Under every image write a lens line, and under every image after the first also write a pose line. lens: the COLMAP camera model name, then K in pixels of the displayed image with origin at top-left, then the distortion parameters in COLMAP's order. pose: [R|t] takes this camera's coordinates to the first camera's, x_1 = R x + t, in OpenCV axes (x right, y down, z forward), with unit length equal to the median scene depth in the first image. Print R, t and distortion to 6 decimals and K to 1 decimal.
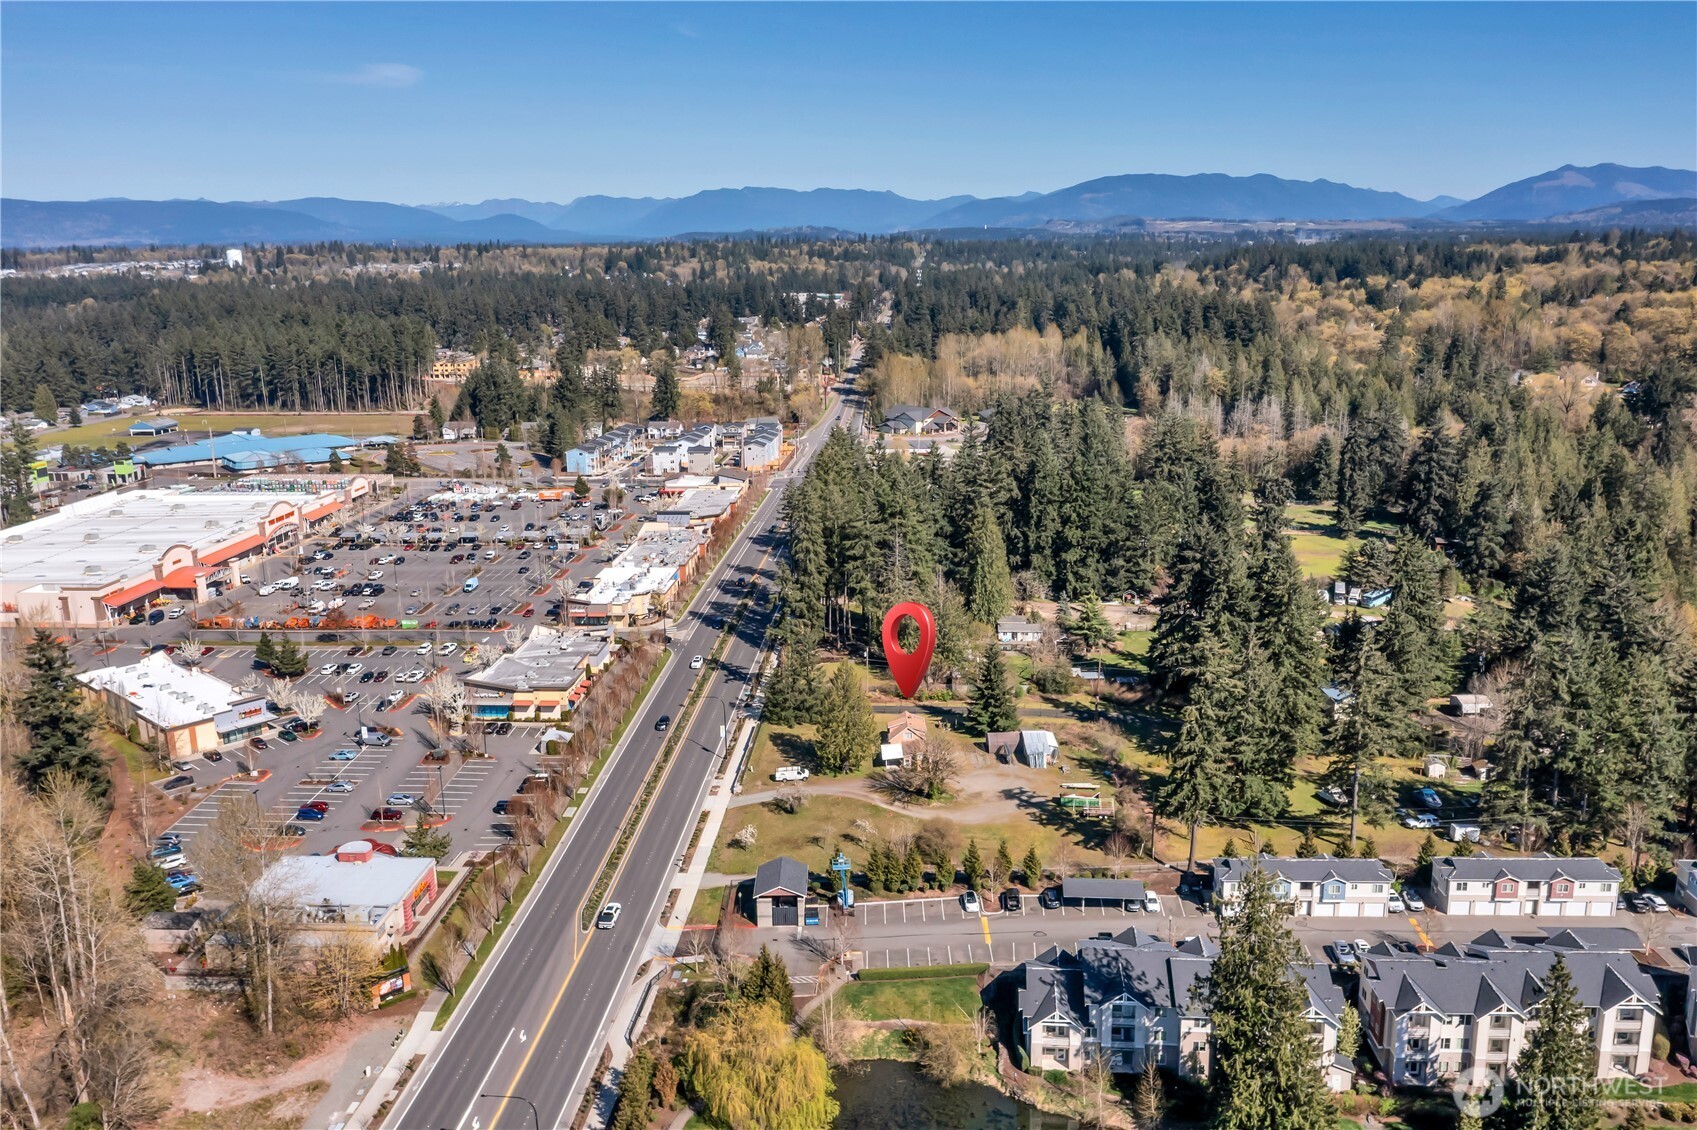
lens RADIAL K [[1355.8, 0, 852.9], [0, 1355.8, 547.6], [0, 0, 1]] dist [0.000069, 0.010860]
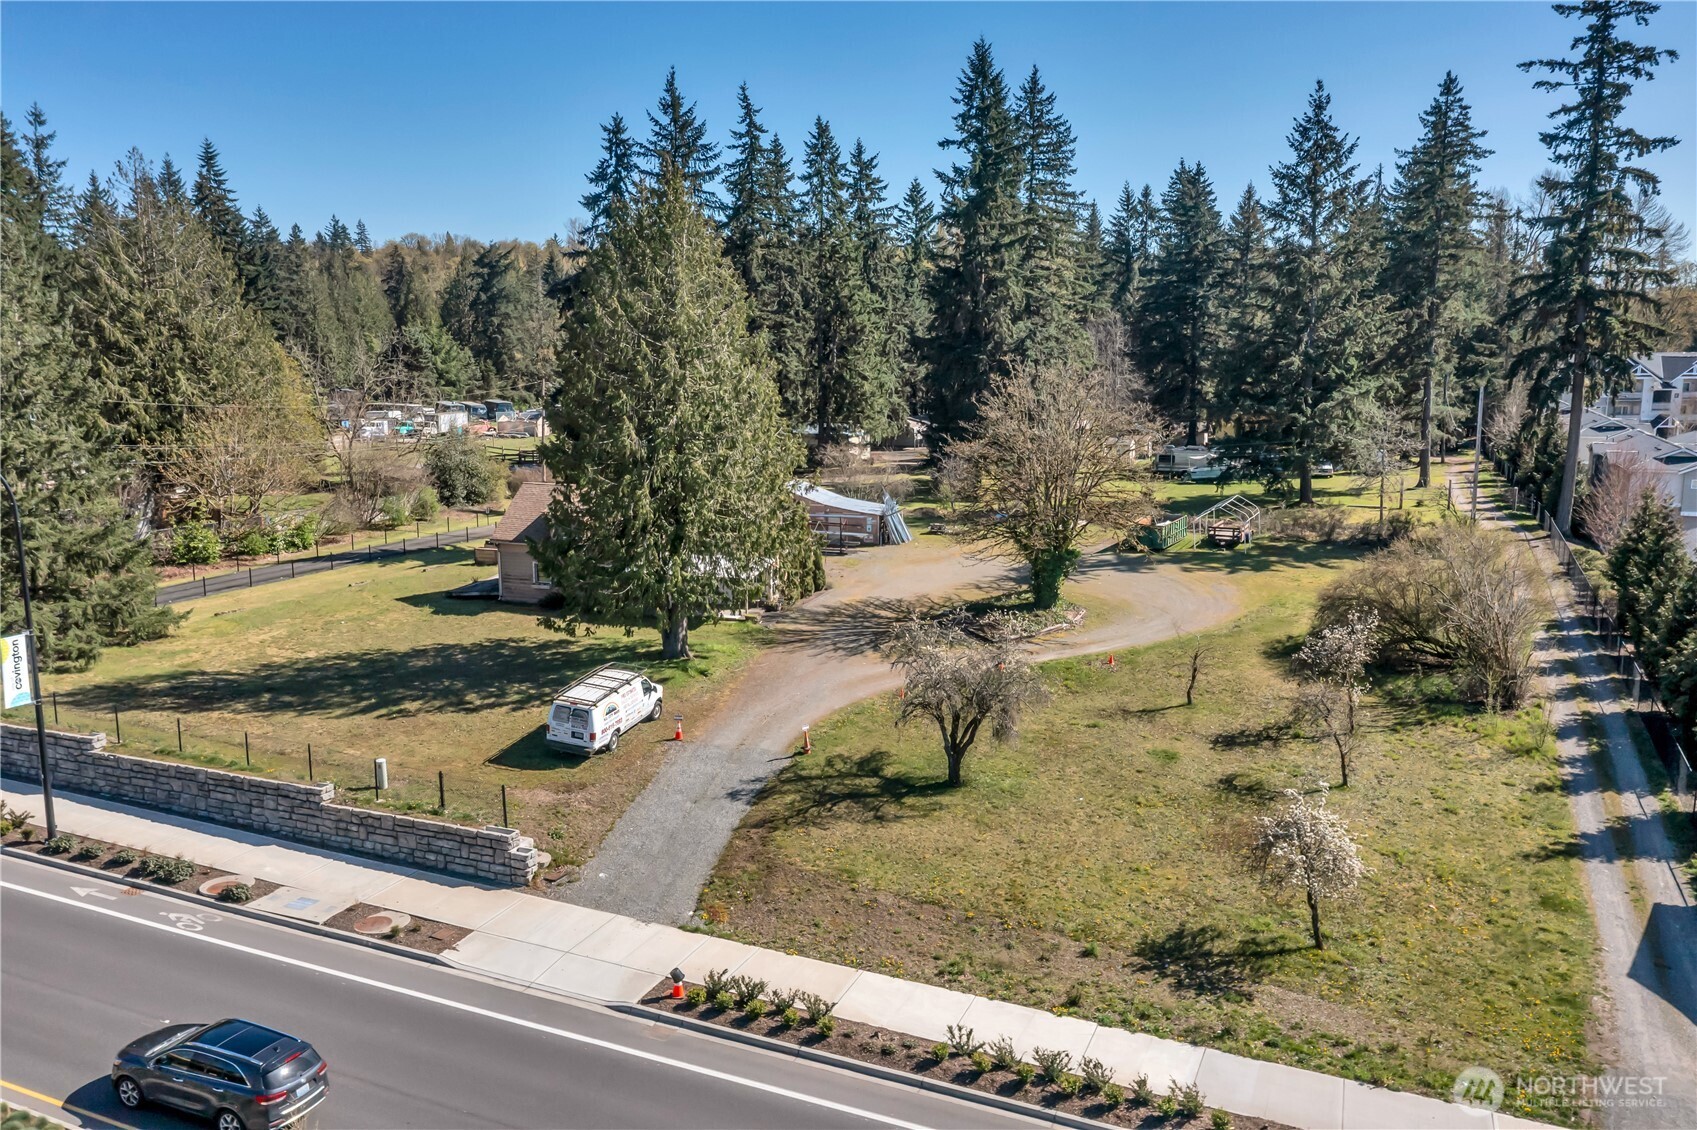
lens RADIAL K [[1355.8, 0, 852.9], [0, 1355.8, 547.6], [0, 0, 1]] dist [0.000069, 0.010860]
pose [[0.322306, -0.134672, 0.937007, -0.229102], [0.204616, 0.976340, 0.069943, 0.138759], [-0.924257, 0.169183, 0.342236, 0.906641]]
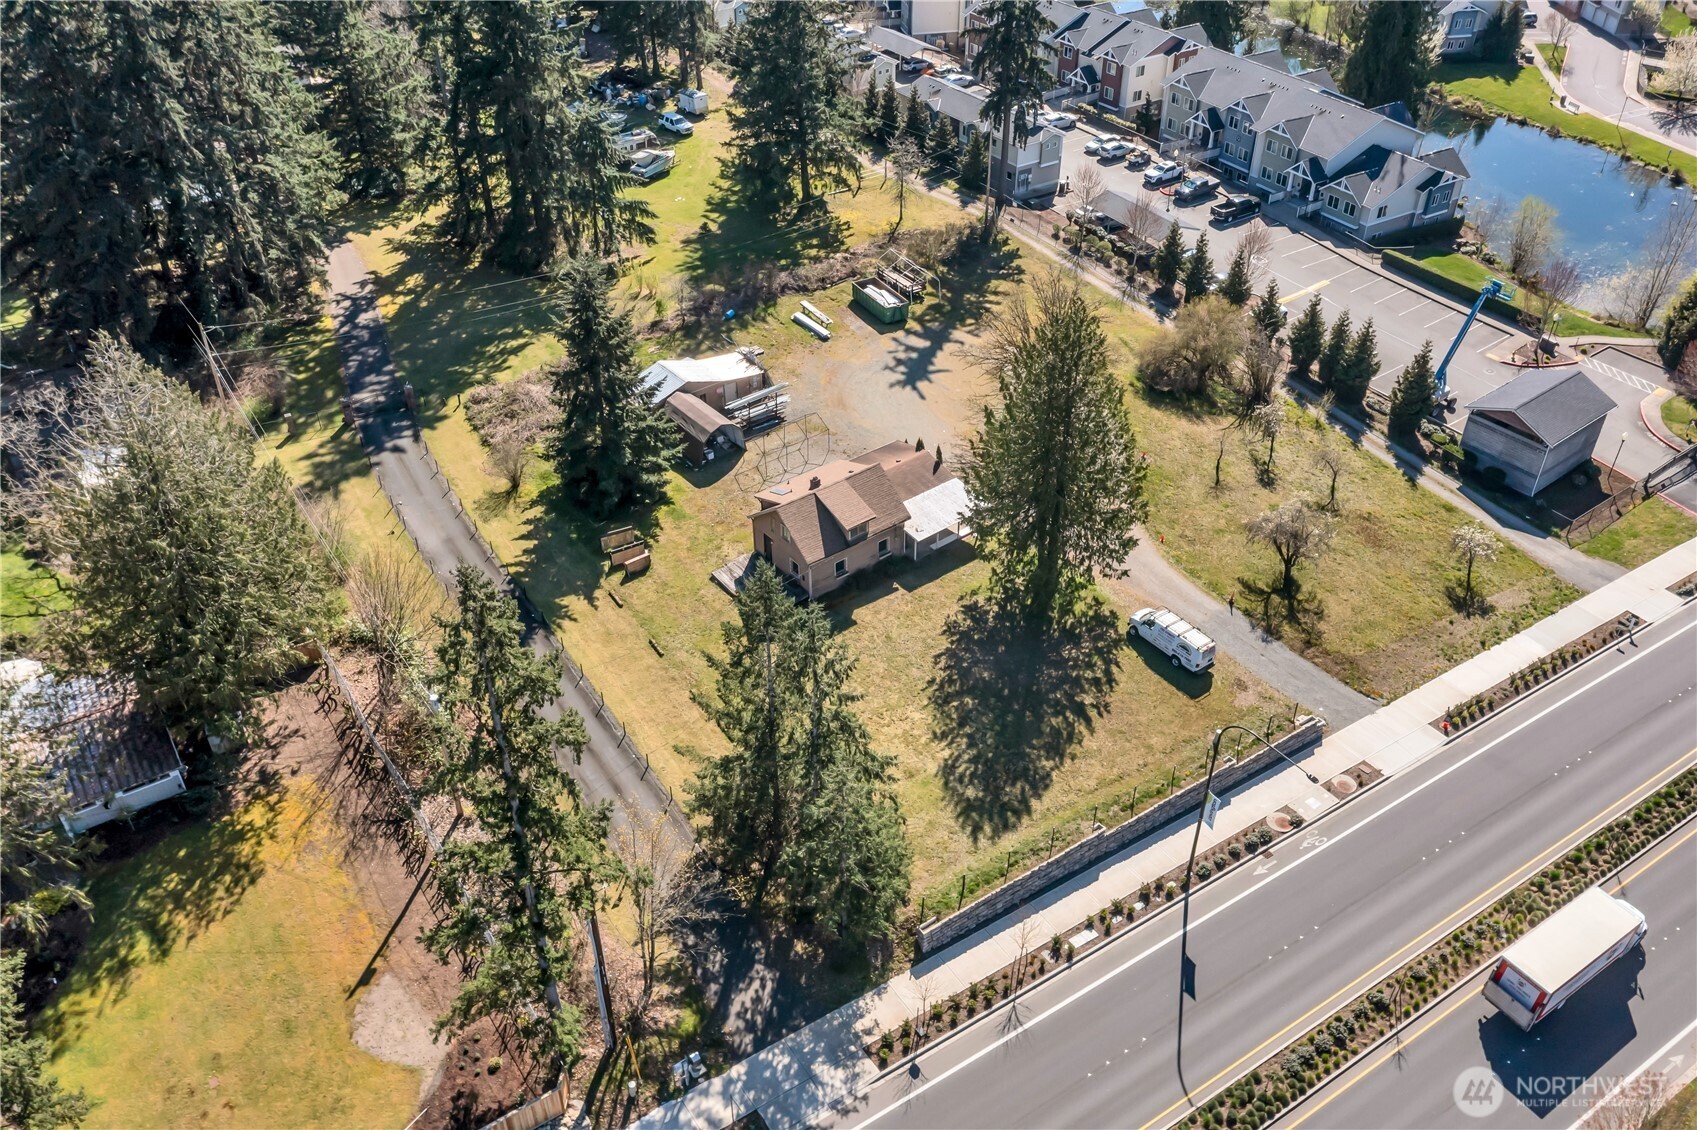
lens RADIAL K [[1355.8, 0, 852.9], [0, 1355.8, 547.6], [0, 0, 1]] dist [0.000069, 0.010860]
pose [[-0.607170, -0.460215, 0.647724, -0.222073], [0.183613, 0.711856, 0.677899, -0.115786], [-0.773066, 0.530531, -0.347716, 1.203850]]
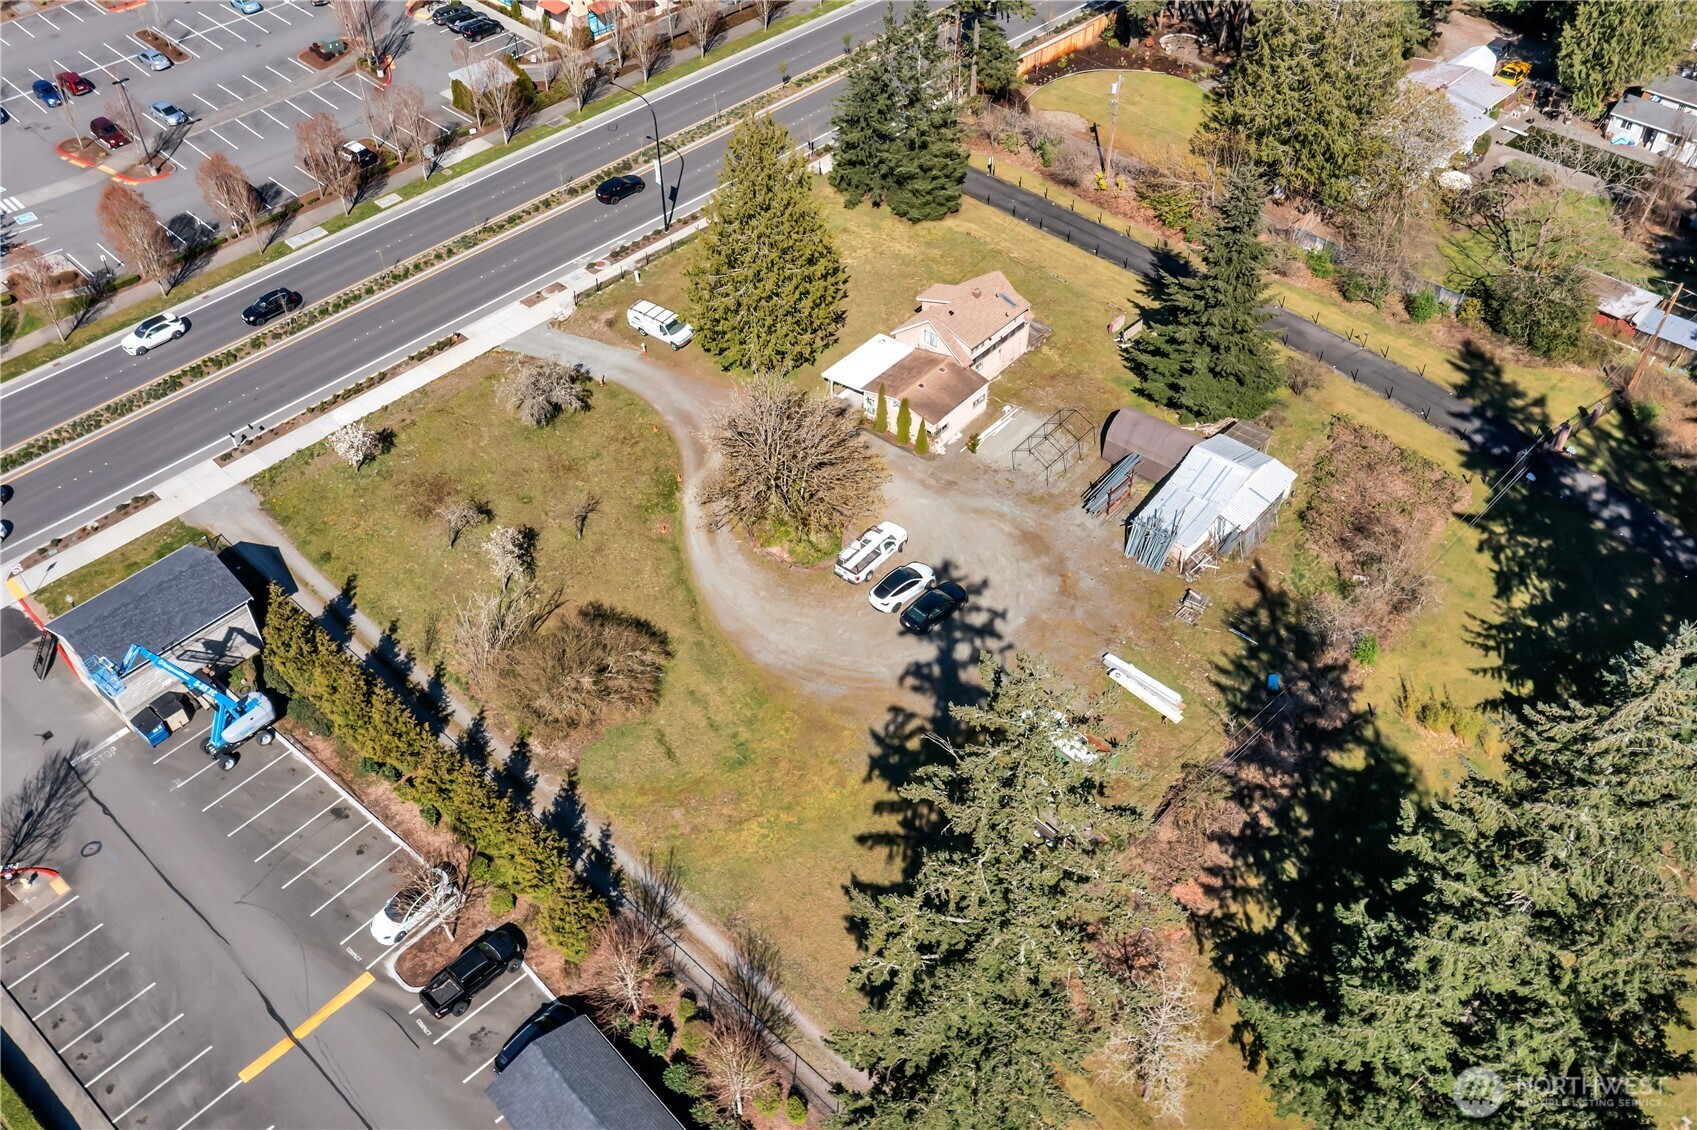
lens RADIAL K [[1377.3, 0, 853.7], [0, 1377.3, 567.5], [0, 0, 1]] dist [-0.002628, 0.016130]
pose [[0.755466, 0.464034, -0.462541, 0.257556], [-0.152450, 0.811087, 0.564709, -0.036106], [0.637205, -0.356104, 0.683491, 0.713272]]
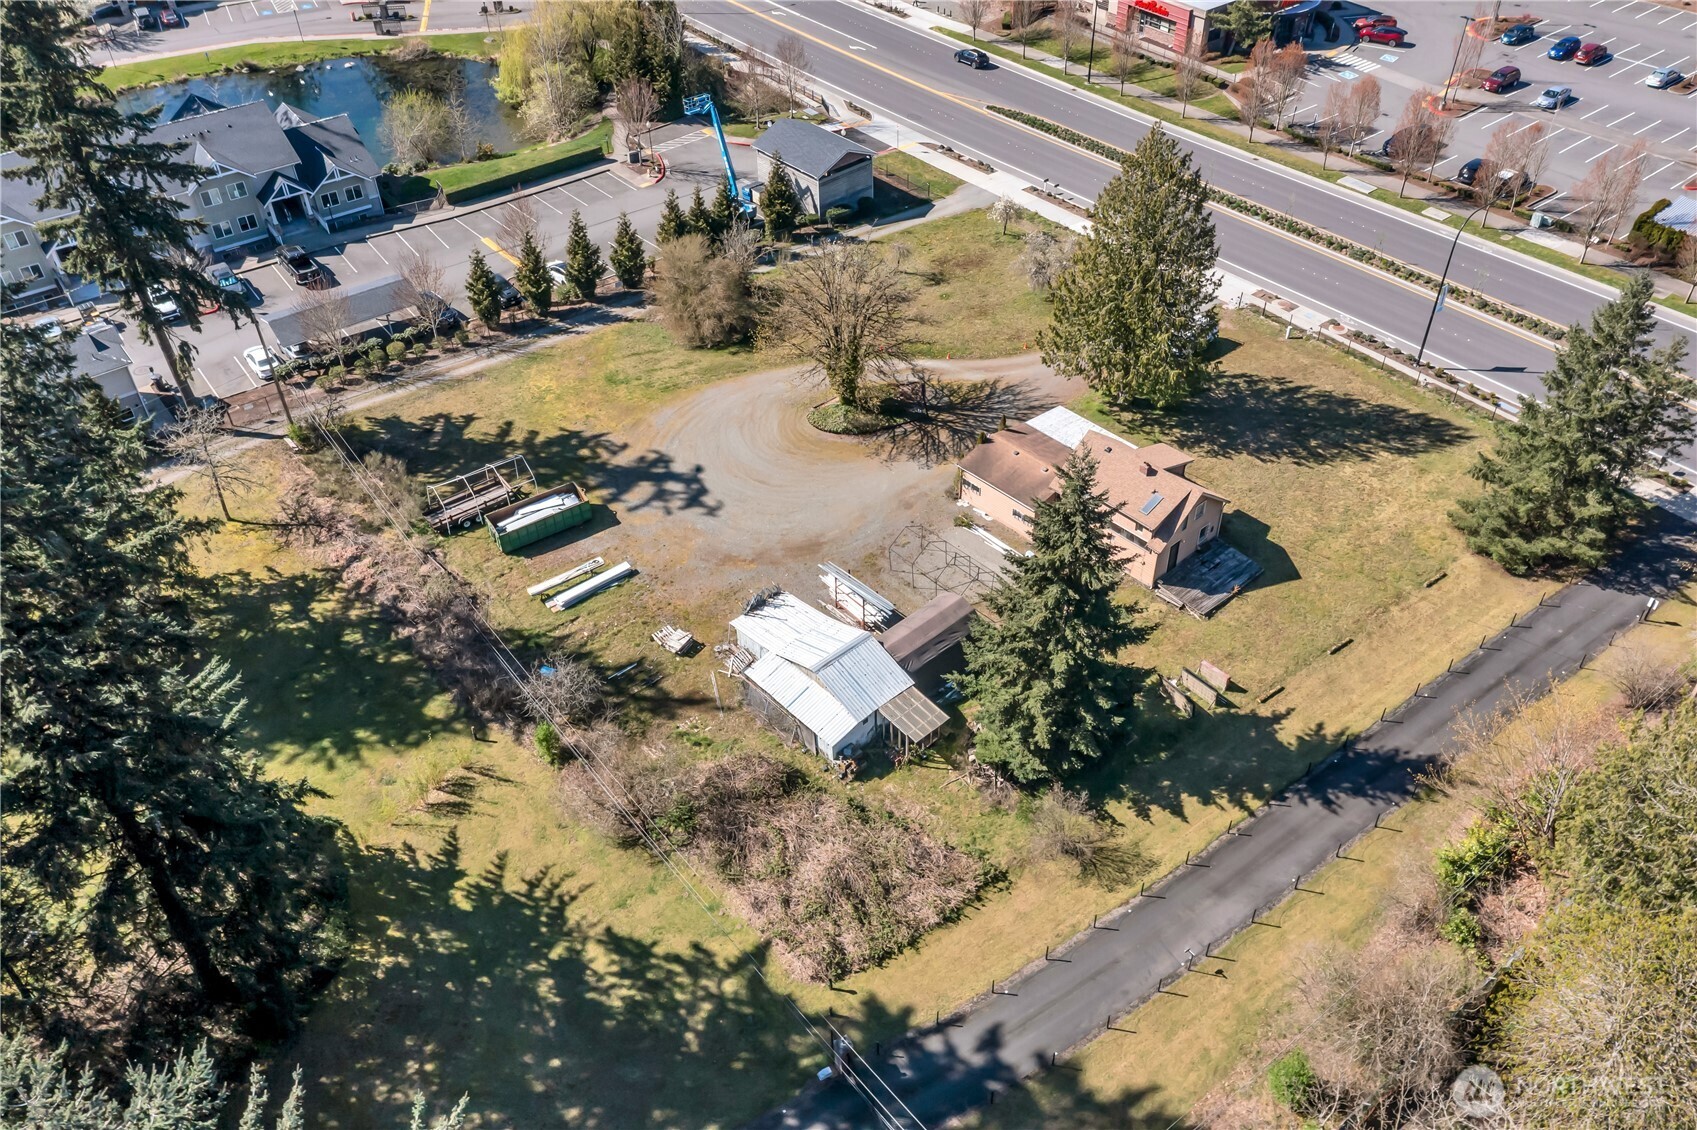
lens RADIAL K [[1368.2, 0, 853.0], [0, 1368.2, 568.9], [0, 0, 1]] dist [-0.007001, 0.007199]
pose [[-0.748085, 0.456906, -0.481255, 0.283988], [-0.117766, 0.622296, 0.773873, -0.114801], [0.653070, 0.635598, -0.411722, 1.179410]]
